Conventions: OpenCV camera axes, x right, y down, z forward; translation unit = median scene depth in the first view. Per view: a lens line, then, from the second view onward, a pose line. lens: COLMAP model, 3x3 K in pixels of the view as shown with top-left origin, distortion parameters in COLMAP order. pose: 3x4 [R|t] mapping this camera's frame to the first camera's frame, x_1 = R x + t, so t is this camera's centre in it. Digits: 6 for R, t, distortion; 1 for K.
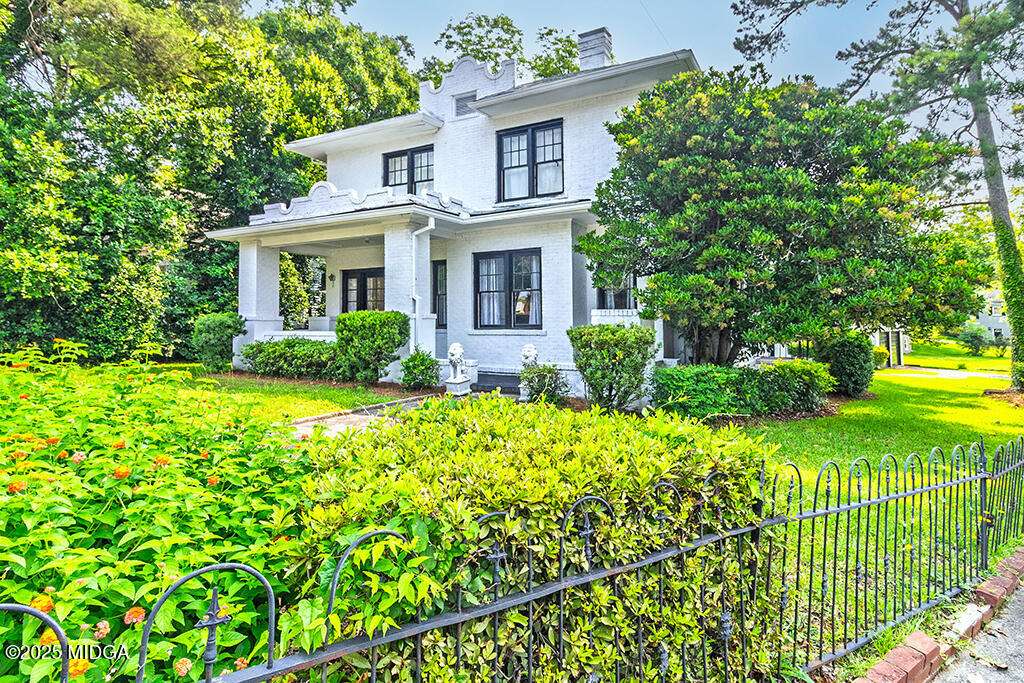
lens RADIAL K [[538.7, 0, 506.2], [0, 538.7, 337.8], [0, 0, 1]] dist [0.000065, 0.001201]
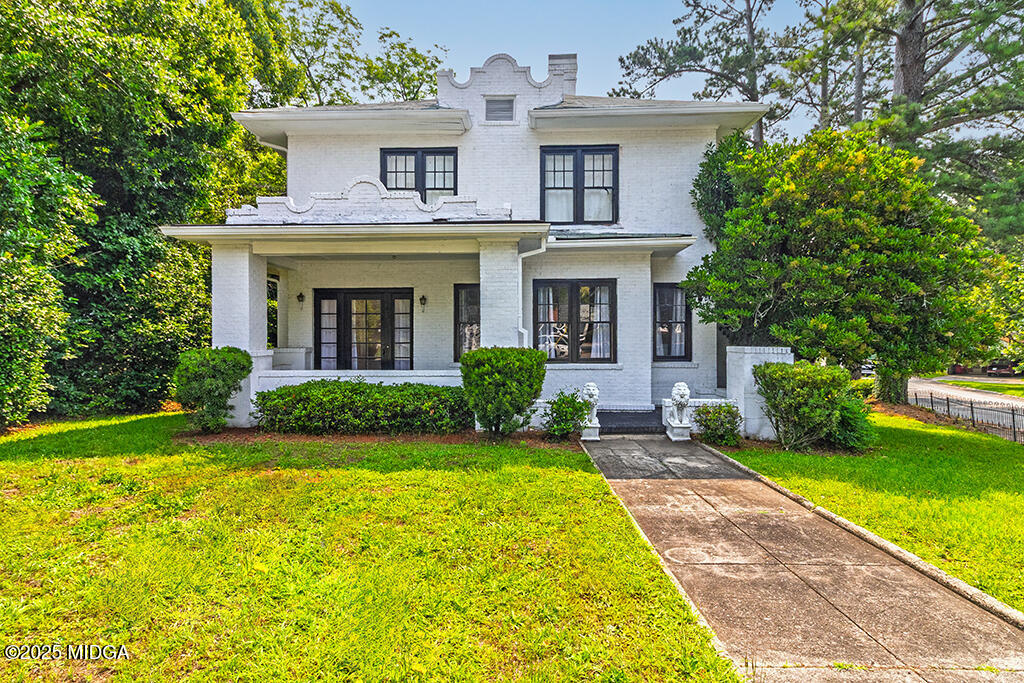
lens RADIAL K [[538.7, 0, 500.3], [0, 538.7, 364.0], [0, 0, 1]] dist [0.000065, 0.001201]
pose [[0.890282, -0.019202, 0.455004, -0.503027], [0.012304, 0.999760, 0.018117, -0.032081], [-0.455243, -0.010531, 0.890305, 0.215791]]
